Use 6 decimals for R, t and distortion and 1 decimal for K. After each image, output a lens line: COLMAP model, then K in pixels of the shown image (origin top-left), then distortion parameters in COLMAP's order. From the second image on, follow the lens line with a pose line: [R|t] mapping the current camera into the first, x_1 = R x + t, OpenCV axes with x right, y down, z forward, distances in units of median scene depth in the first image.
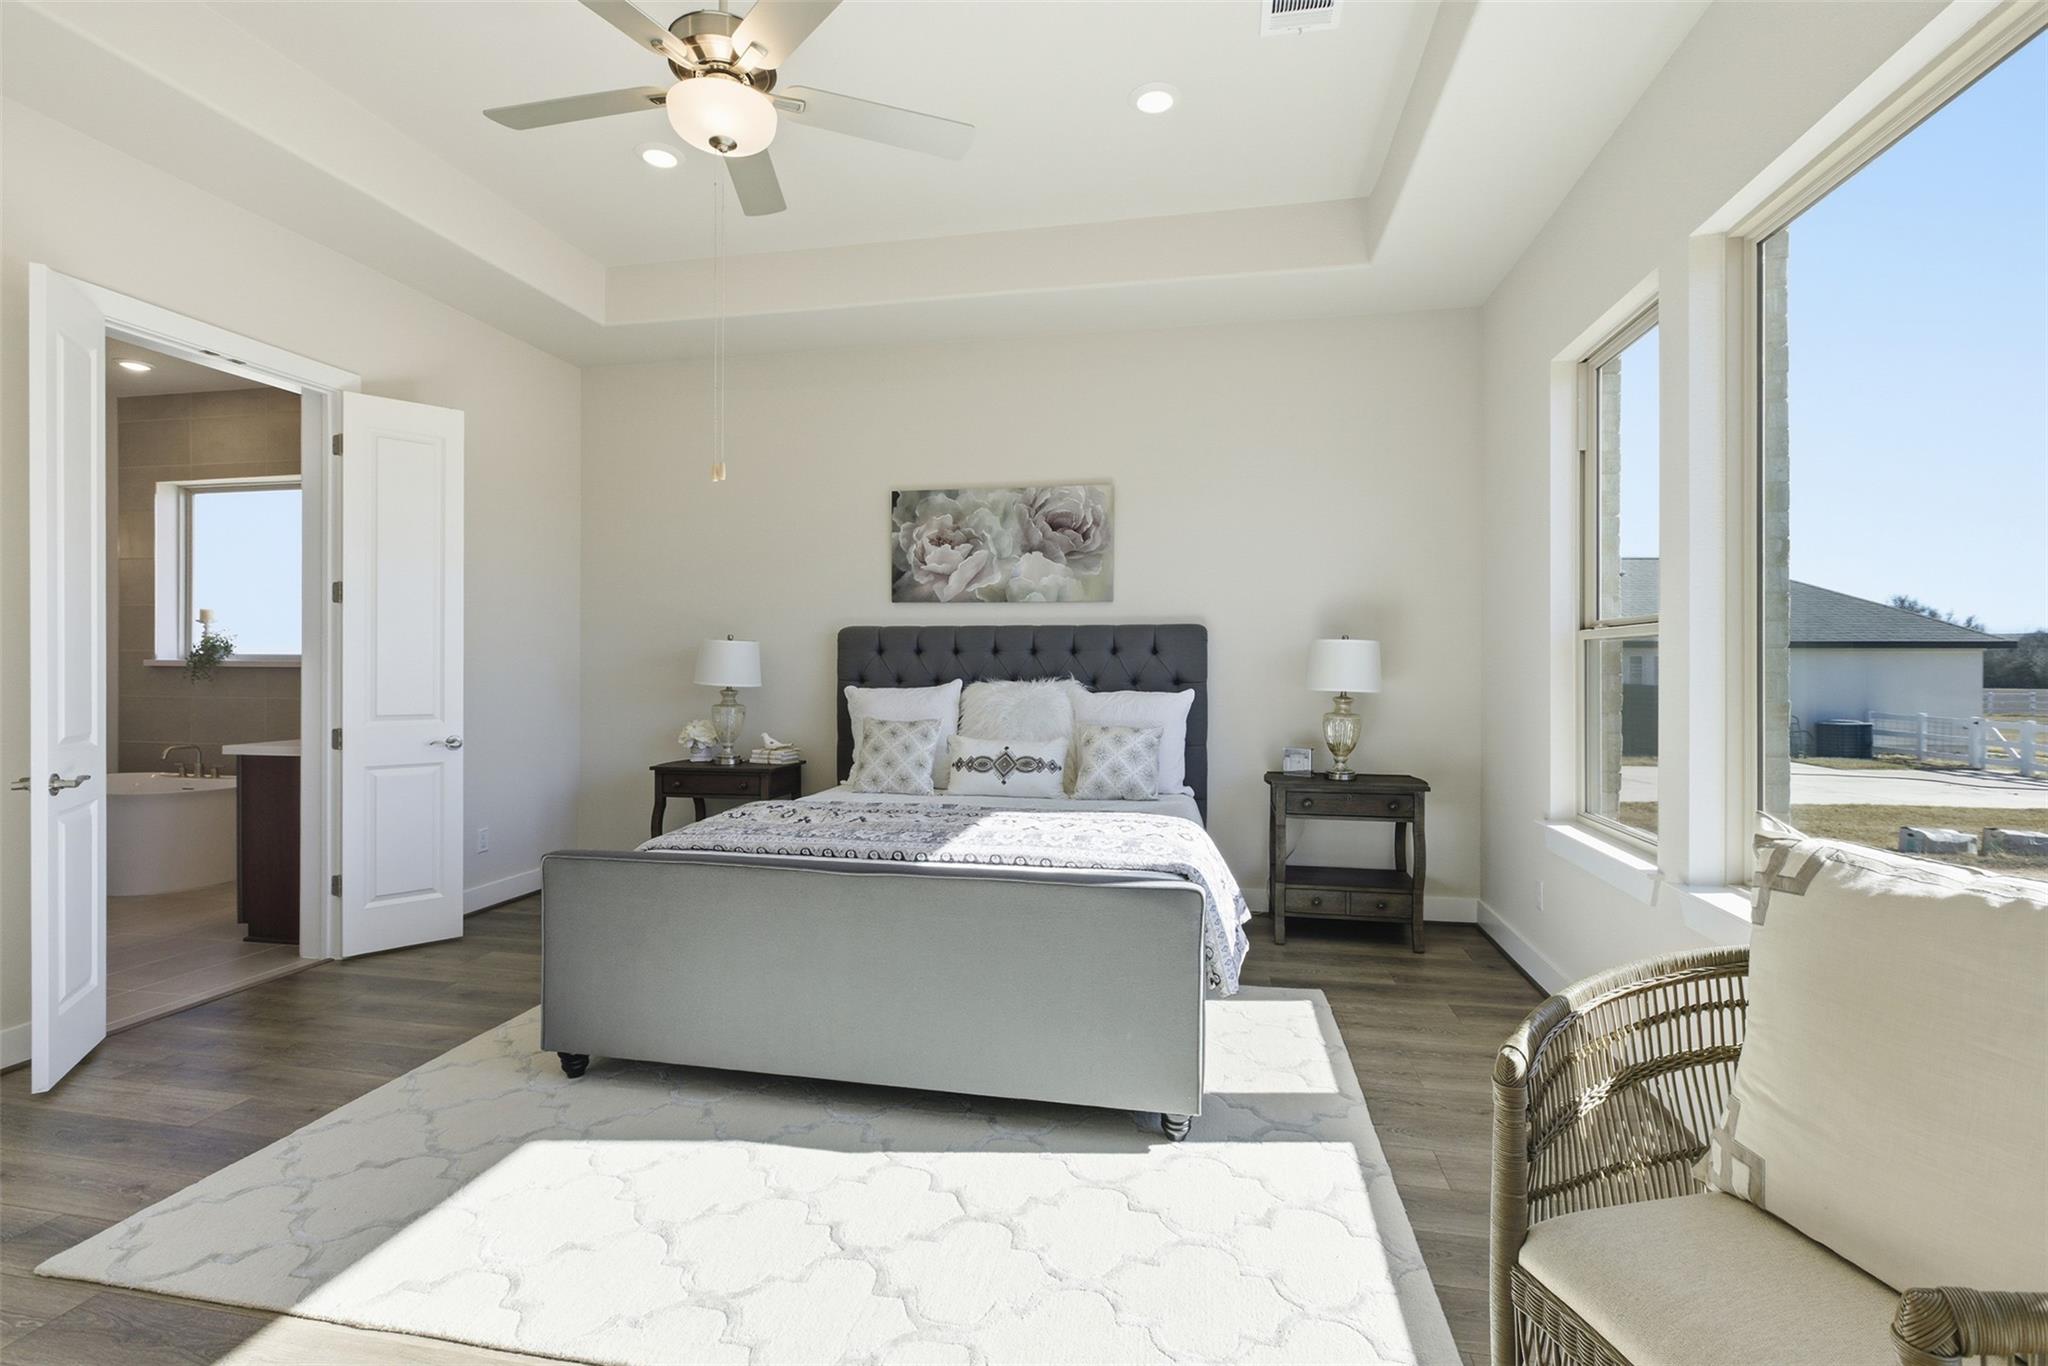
lens RADIAL K [[939.7, 0, 1022.7], [0, 939.7, 675.3], [0, 0, 1]] dist [0.001531, 0.002034]
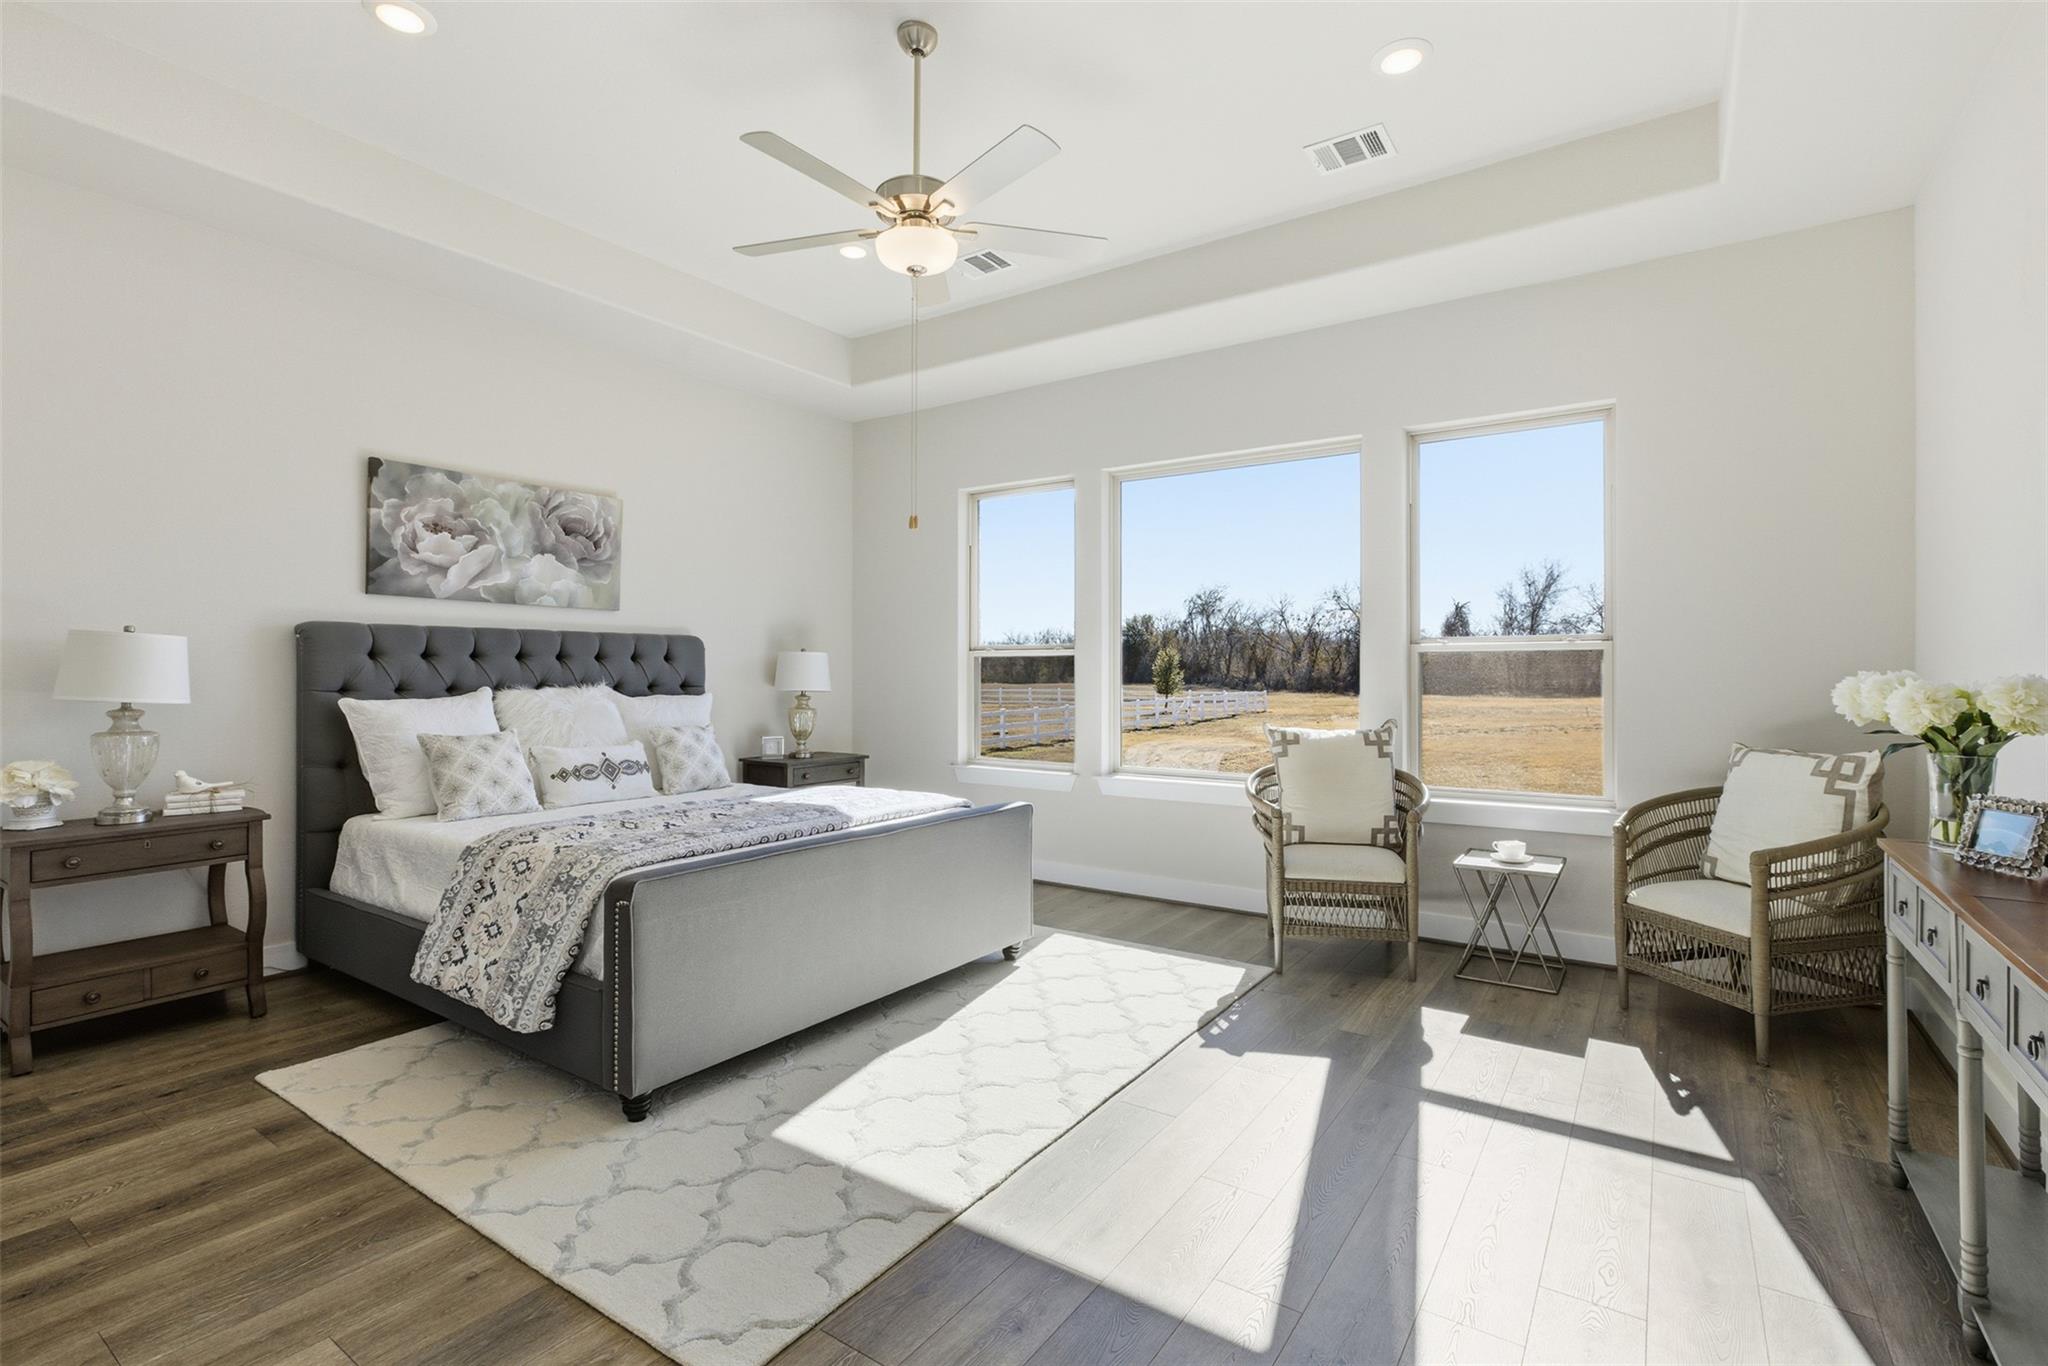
lens RADIAL K [[939.7, 0, 1031.3], [0, 939.7, 676.9], [0, 0, 1]] dist [0.001531, 0.002034]
pose [[0.387162, -0.005863, 0.921993, -0.686246], [0.009788, 0.999950, 0.002249, -0.002429], [-0.921960, 0.008154, 0.387200, 0.168045]]
